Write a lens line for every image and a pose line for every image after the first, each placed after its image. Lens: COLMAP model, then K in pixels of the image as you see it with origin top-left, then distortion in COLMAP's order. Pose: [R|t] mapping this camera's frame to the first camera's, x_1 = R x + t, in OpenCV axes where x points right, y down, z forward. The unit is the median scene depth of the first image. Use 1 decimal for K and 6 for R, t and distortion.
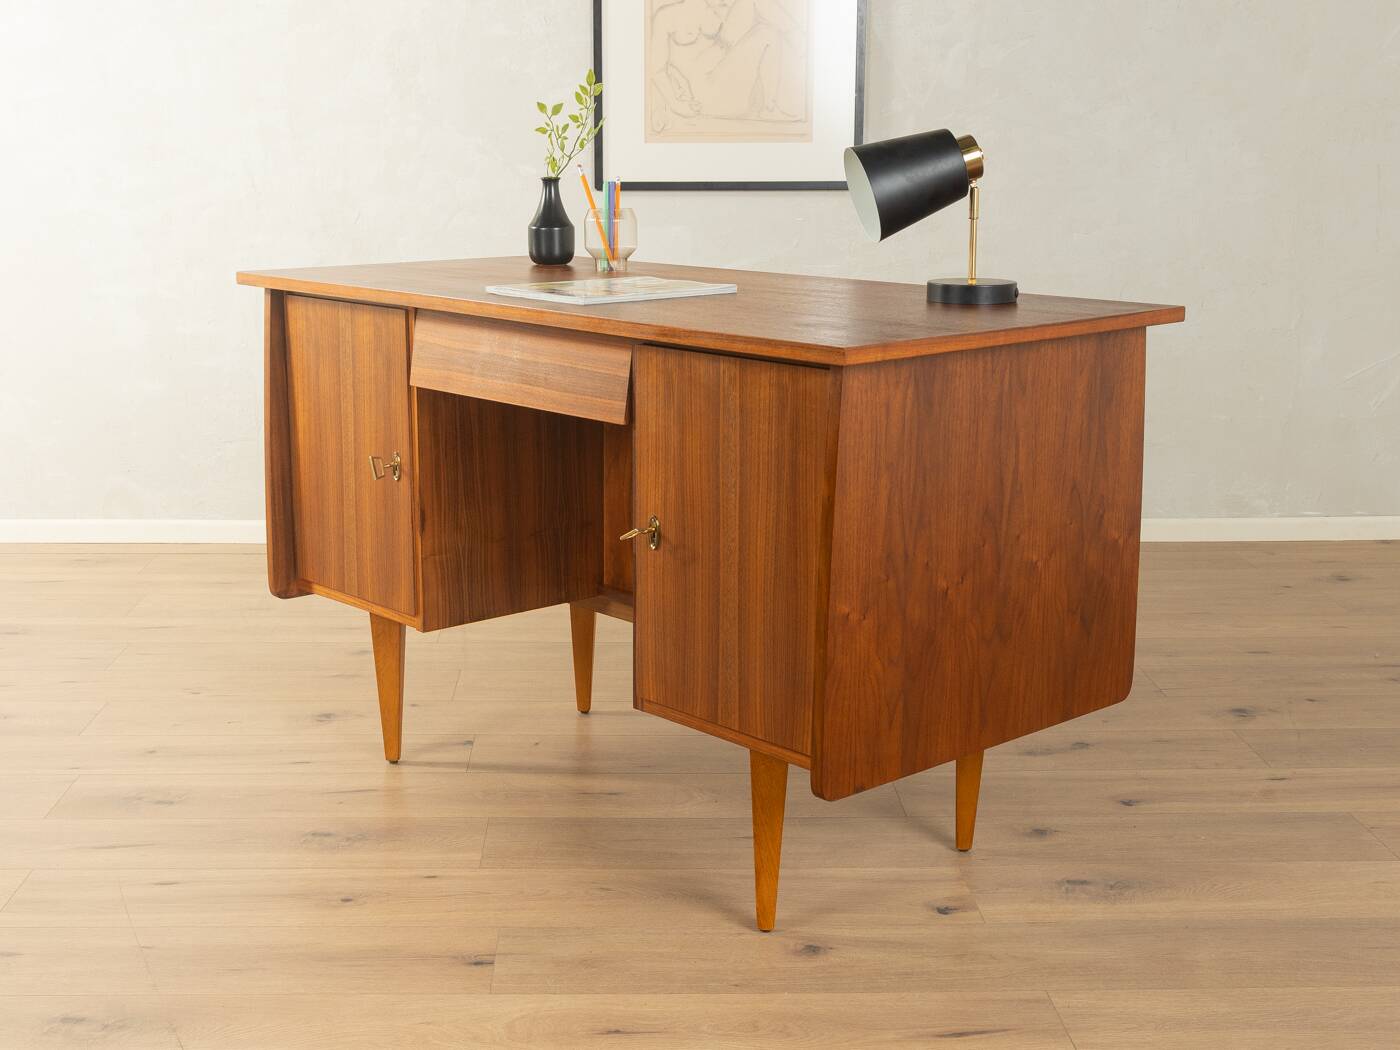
lens RADIAL K [[1857.3, 0, 639.4], [0, 1857.3, 592.5], [0, 0, 1]] dist [0.006866, 0.033487]
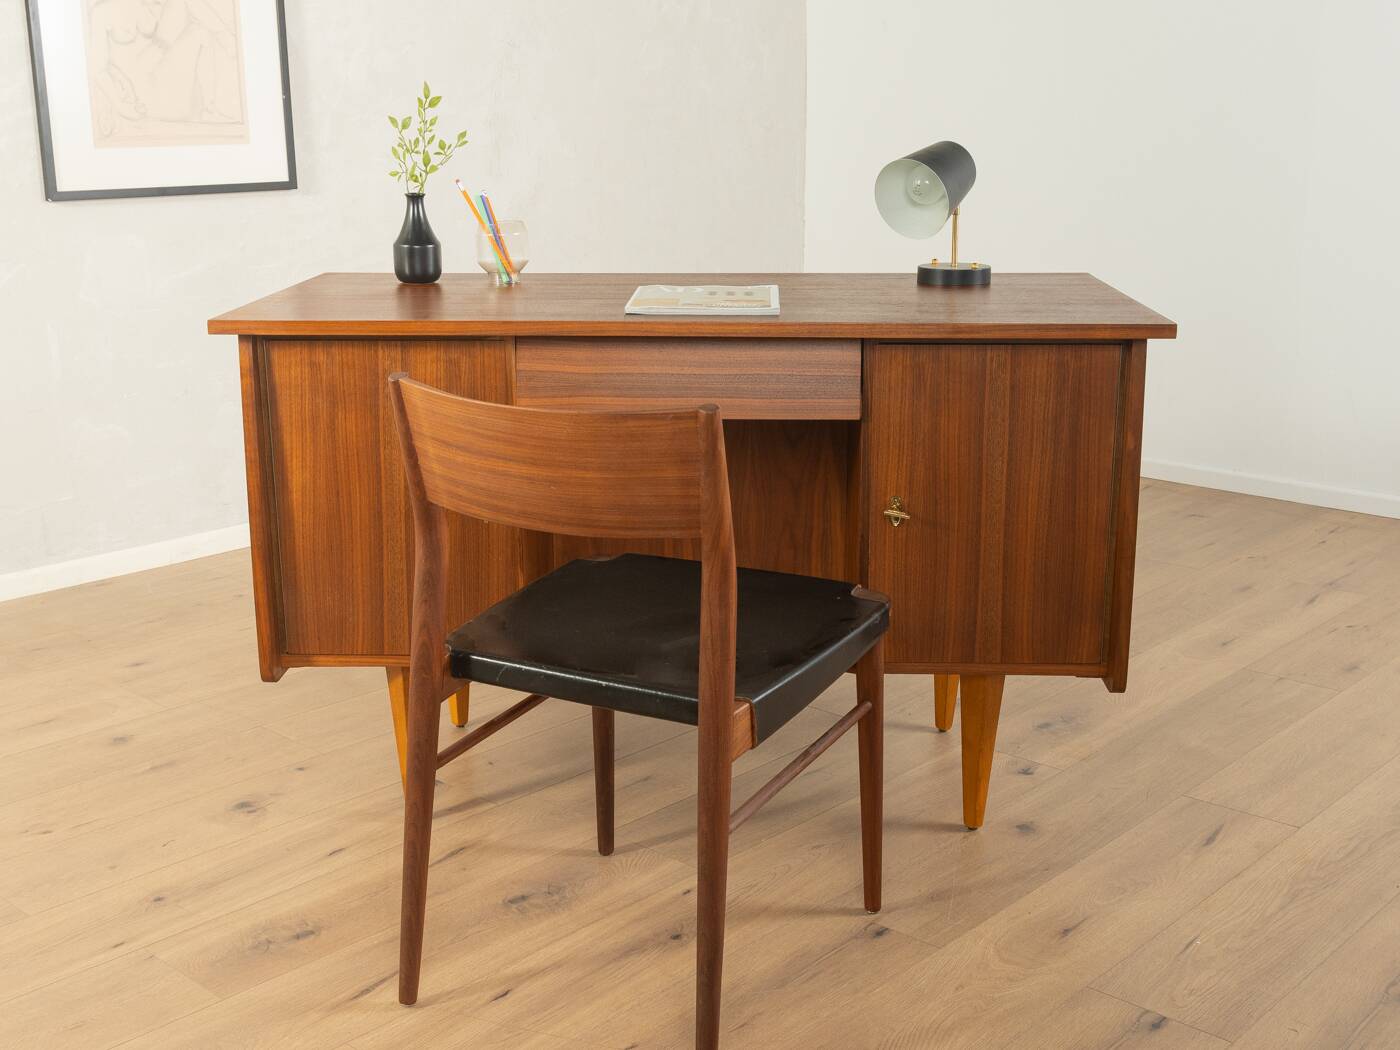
lens RADIAL K [[1681.2, 0, 705.2], [0, 1681.2, 569.7], [0, 0, 1]] dist [0.002517, 0.008074]
pose [[0.681870, -0.200897, 0.703344, -0.727286], [0.182477, 0.977863, 0.102402, -0.112698], [-0.708347, 0.058519, 0.703435, 0.344530]]
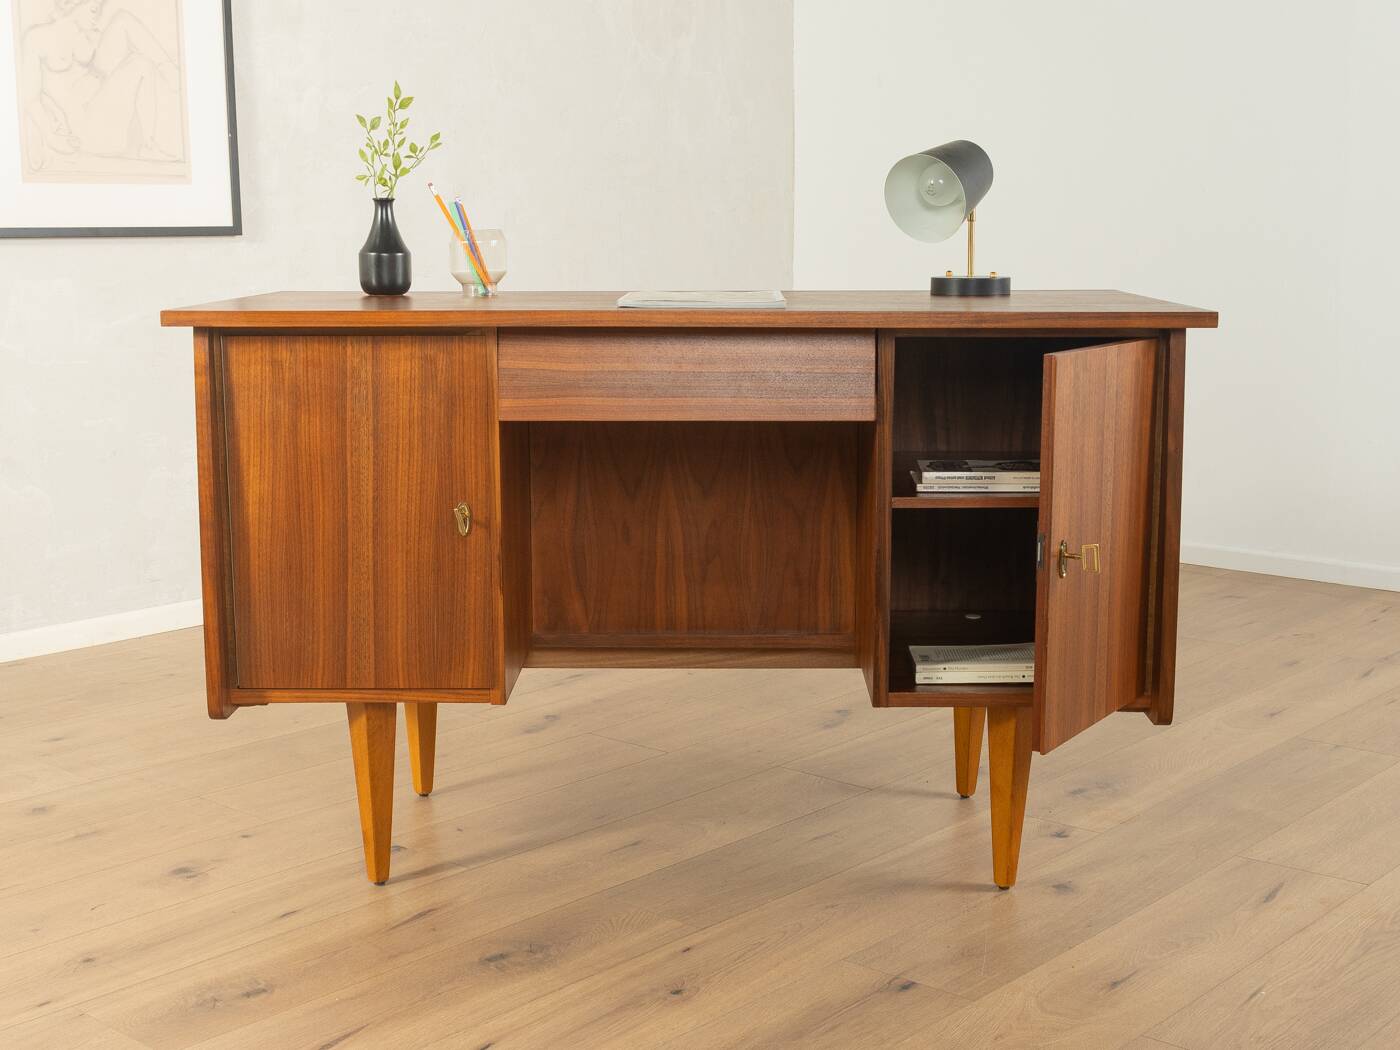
lens RADIAL K [[1890.5, 0, 703.5], [0, 1890.5, 558.5], [0, 0, 1]] dist [0.005012, 0.001036]
pose [[0.668614, -0.133949, 0.731445, -0.763661], [0.185020, 0.982675, 0.010830, -0.041910], [-0.720224, 0.128091, 0.681814, 0.353054]]
